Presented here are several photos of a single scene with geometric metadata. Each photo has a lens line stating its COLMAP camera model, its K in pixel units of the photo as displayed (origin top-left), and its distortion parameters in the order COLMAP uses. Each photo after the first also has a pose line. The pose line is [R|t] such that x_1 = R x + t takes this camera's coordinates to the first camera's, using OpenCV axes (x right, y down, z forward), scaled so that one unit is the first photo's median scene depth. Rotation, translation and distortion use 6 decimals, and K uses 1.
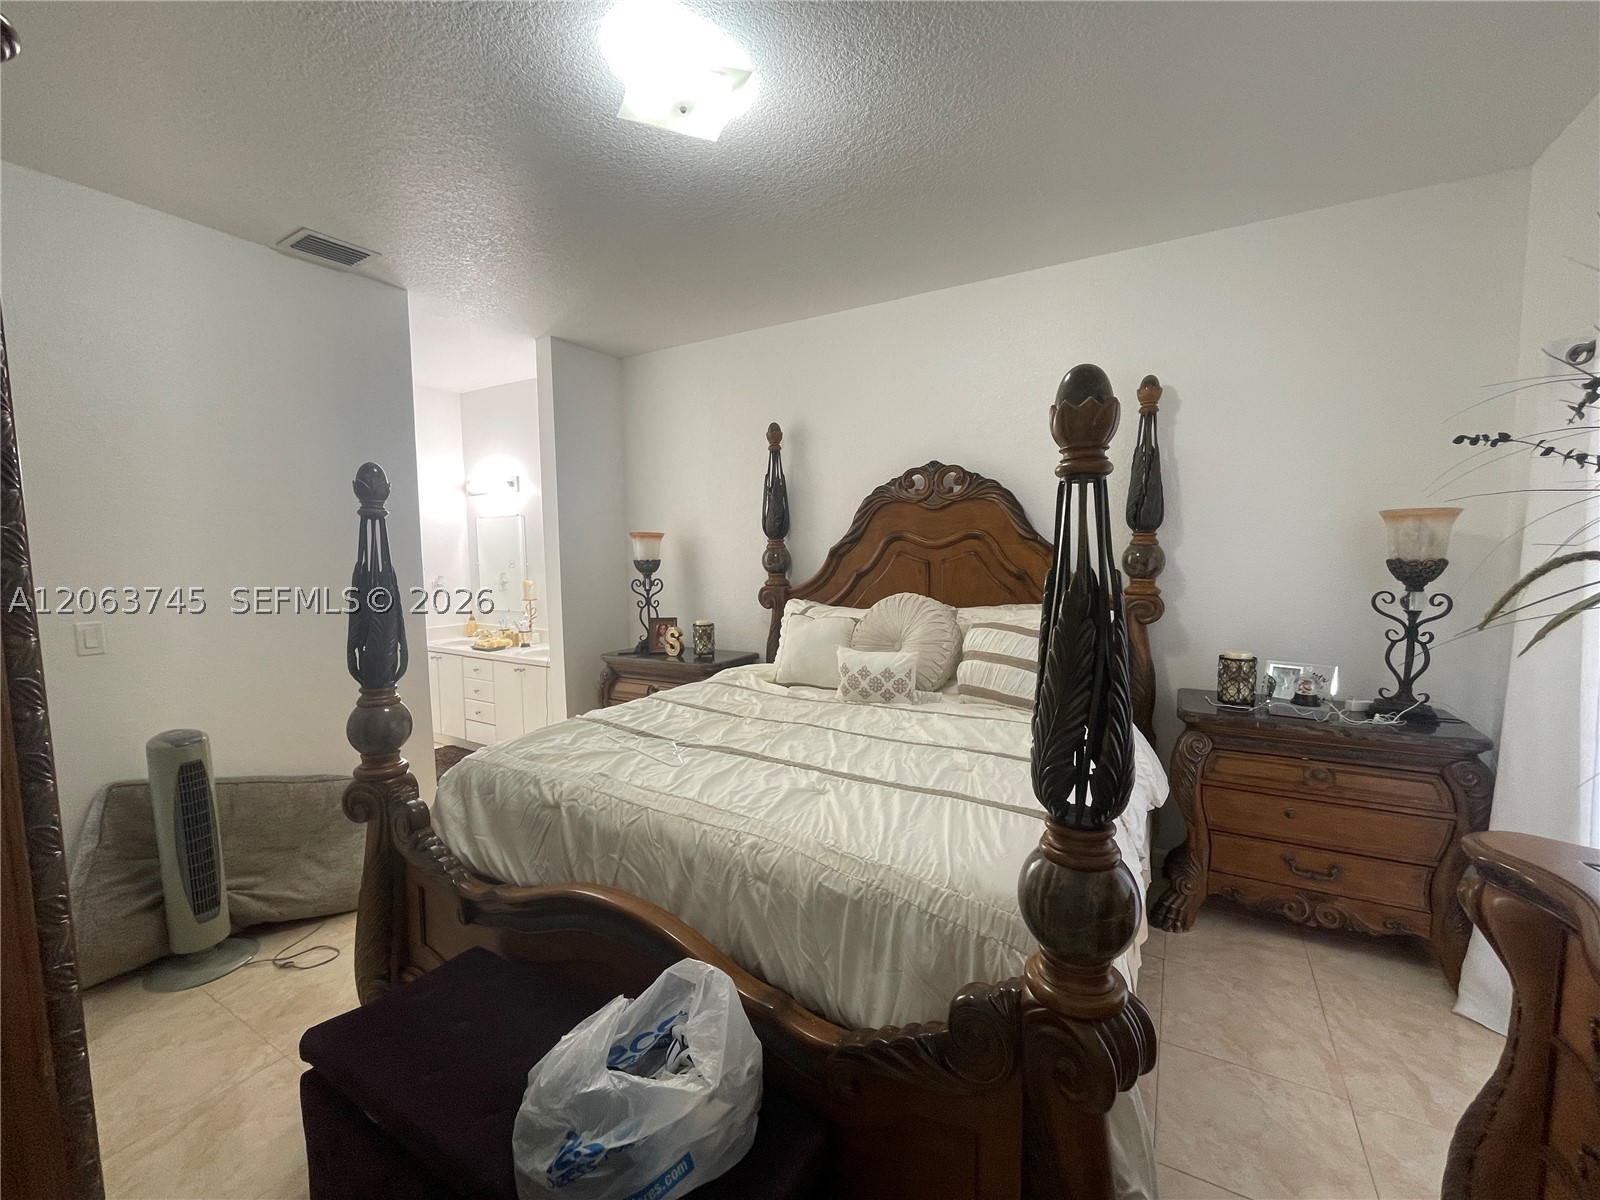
lens RADIAL K [[649.8, 0, 805.9], [0, 649.8, 610.3], [0, 0, 1]] dist [-0.006610, 0.001002]
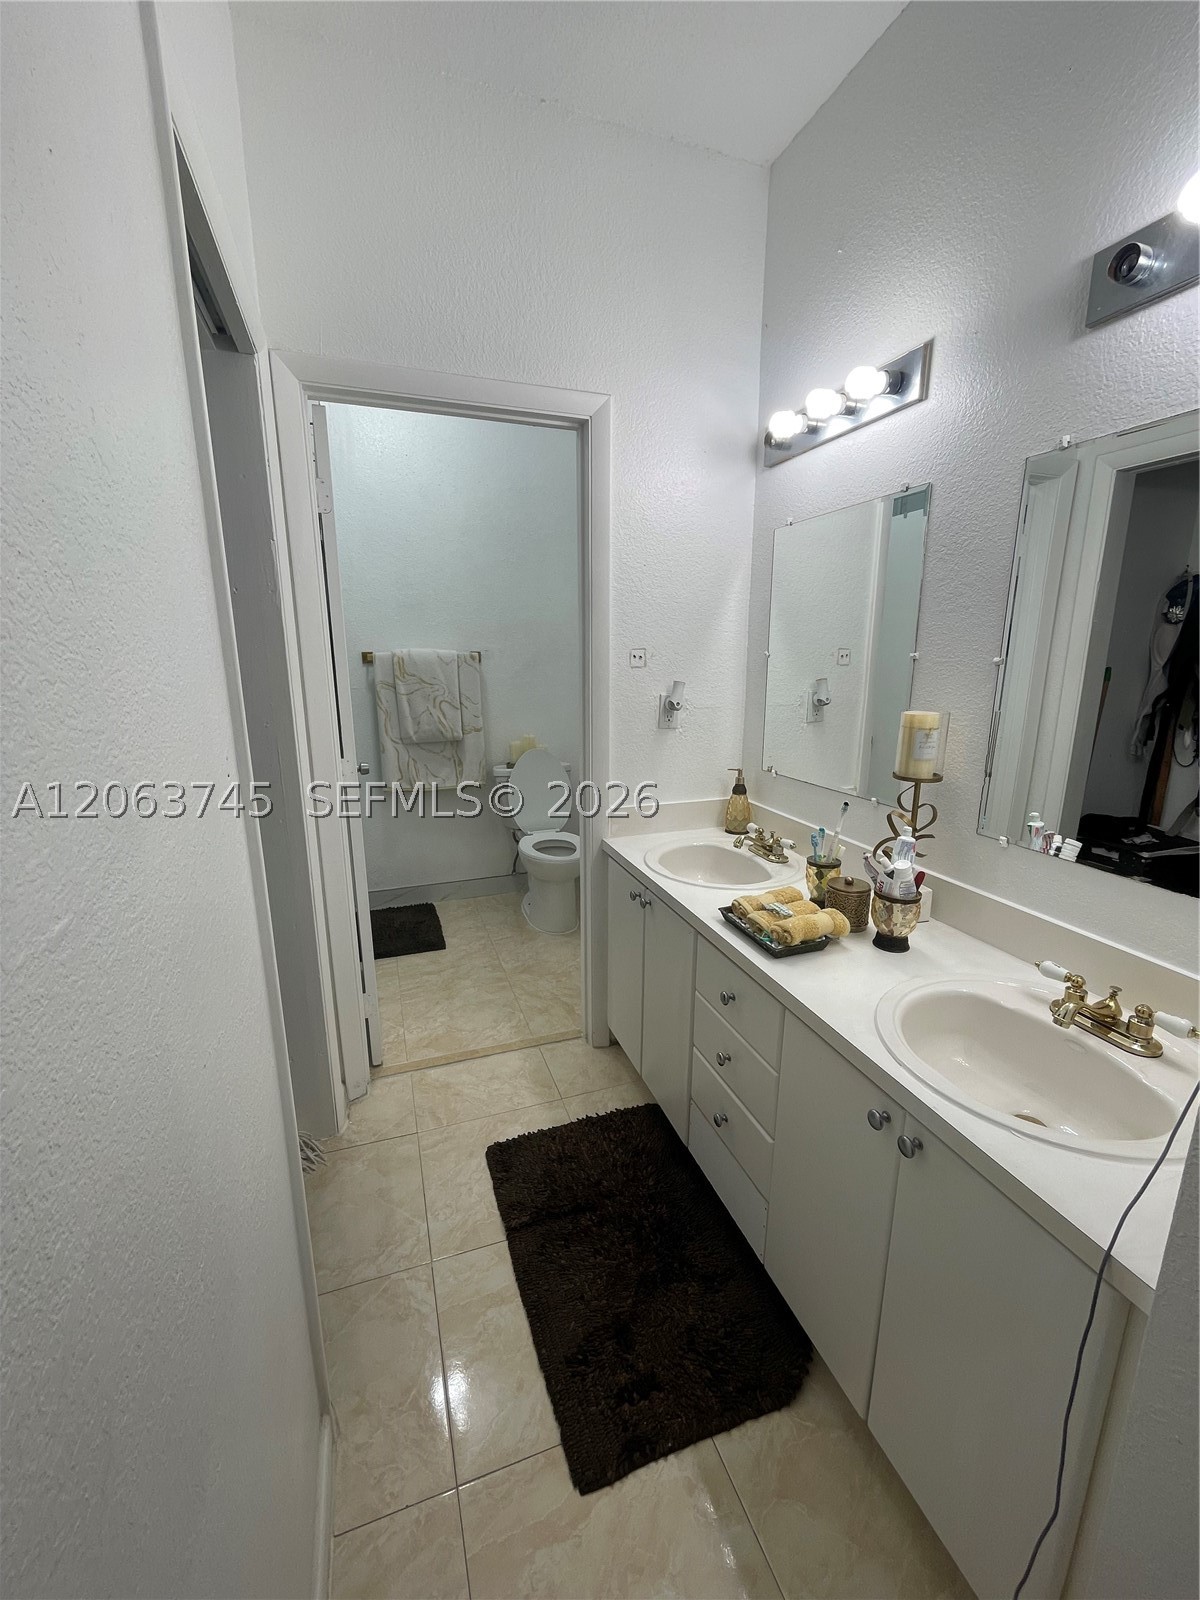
lens RADIAL K [[649.8, 0, 594.7], [0, 649.8, 806.6], [0, 0, 1]] dist [-0.006610, 0.001002]
pose [[0.758360, 0.153612, -0.633477, -0.336689], [-0.056898, 0.983726, 0.170428, -0.043829], [0.649347, -0.093202, 0.754759, 0.656259]]
